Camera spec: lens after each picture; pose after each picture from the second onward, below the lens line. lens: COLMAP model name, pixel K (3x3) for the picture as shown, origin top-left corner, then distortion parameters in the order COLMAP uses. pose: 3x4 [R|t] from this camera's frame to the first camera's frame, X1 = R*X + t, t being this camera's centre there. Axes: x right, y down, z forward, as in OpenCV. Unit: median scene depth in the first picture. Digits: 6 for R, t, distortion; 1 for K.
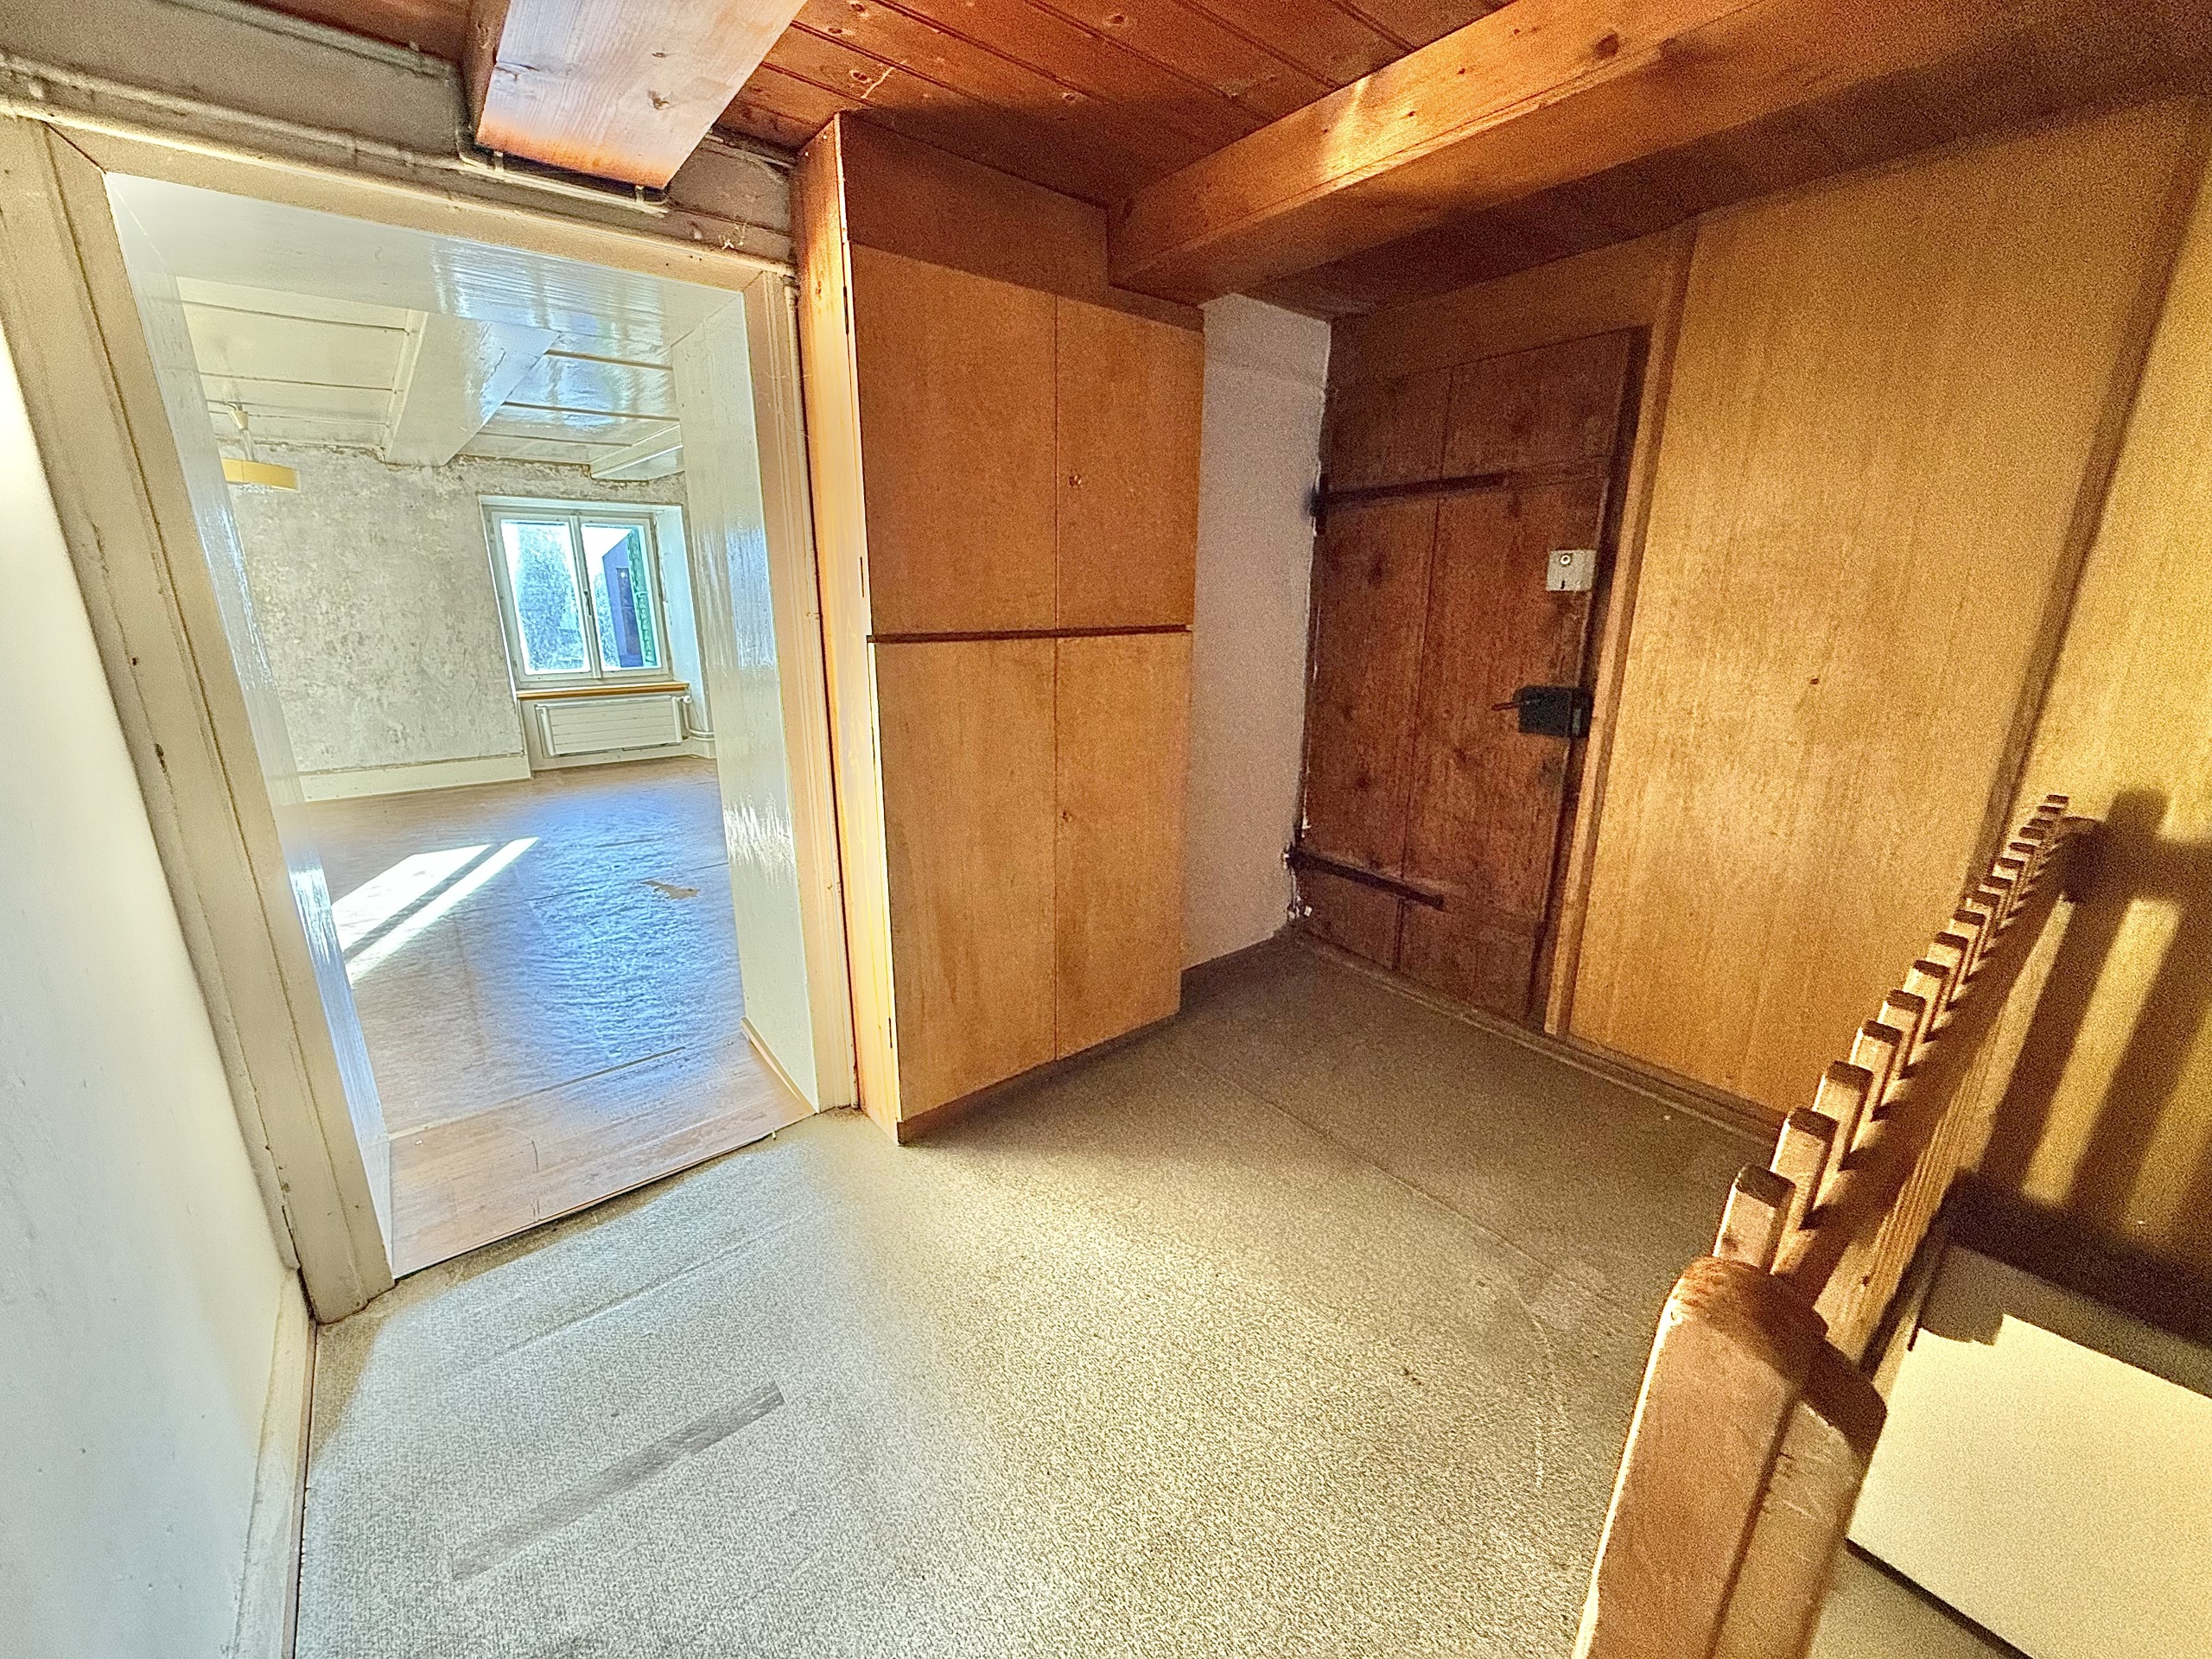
lens RADIAL K [[879.4, 0, 1106.1], [0, 879.4, 833.3], [0, 0, 1]] dist [-0.001690, -0.000149]
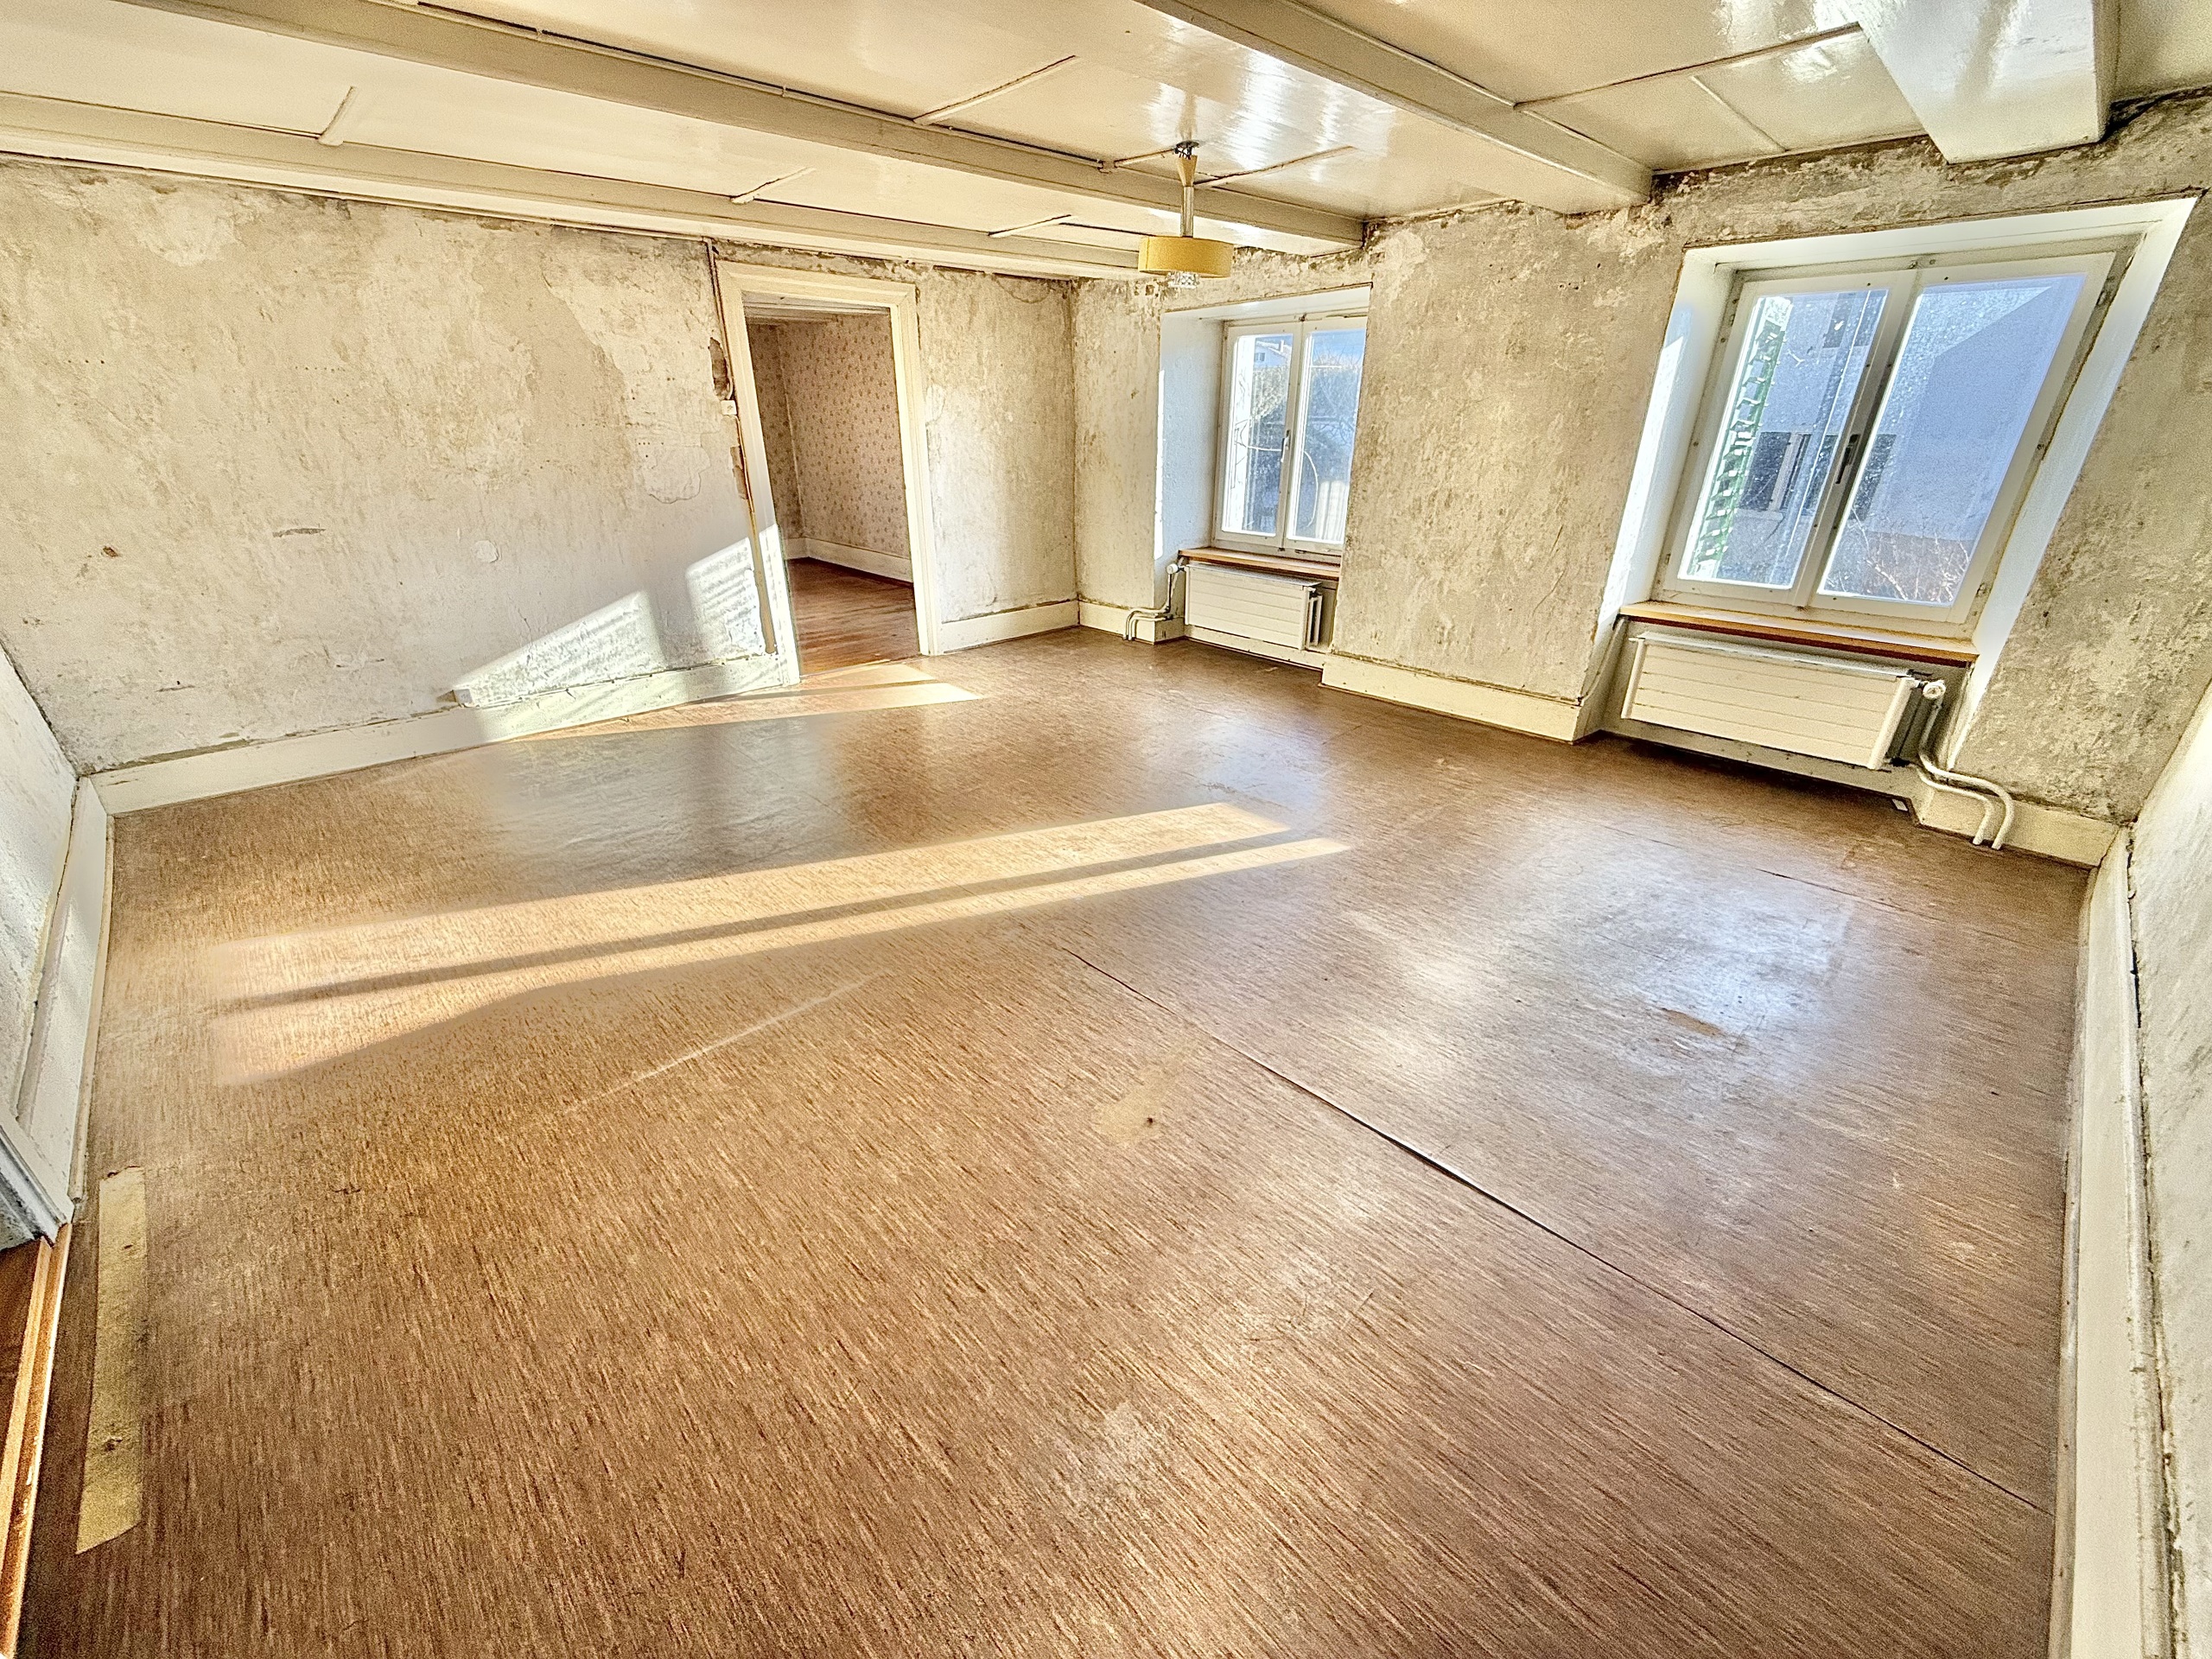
lens RADIAL K [[879.4, 0, 1096.5], [0, 879.4, 825.2], [0, 0, 1]] dist [-0.001690, -0.000149]
pose [[0.079875, 0.411843, -0.907748, -0.088100], [-0.273131, 0.884847, 0.377419, -0.170664], [0.958655, 0.217787, 0.183164, 0.620768]]
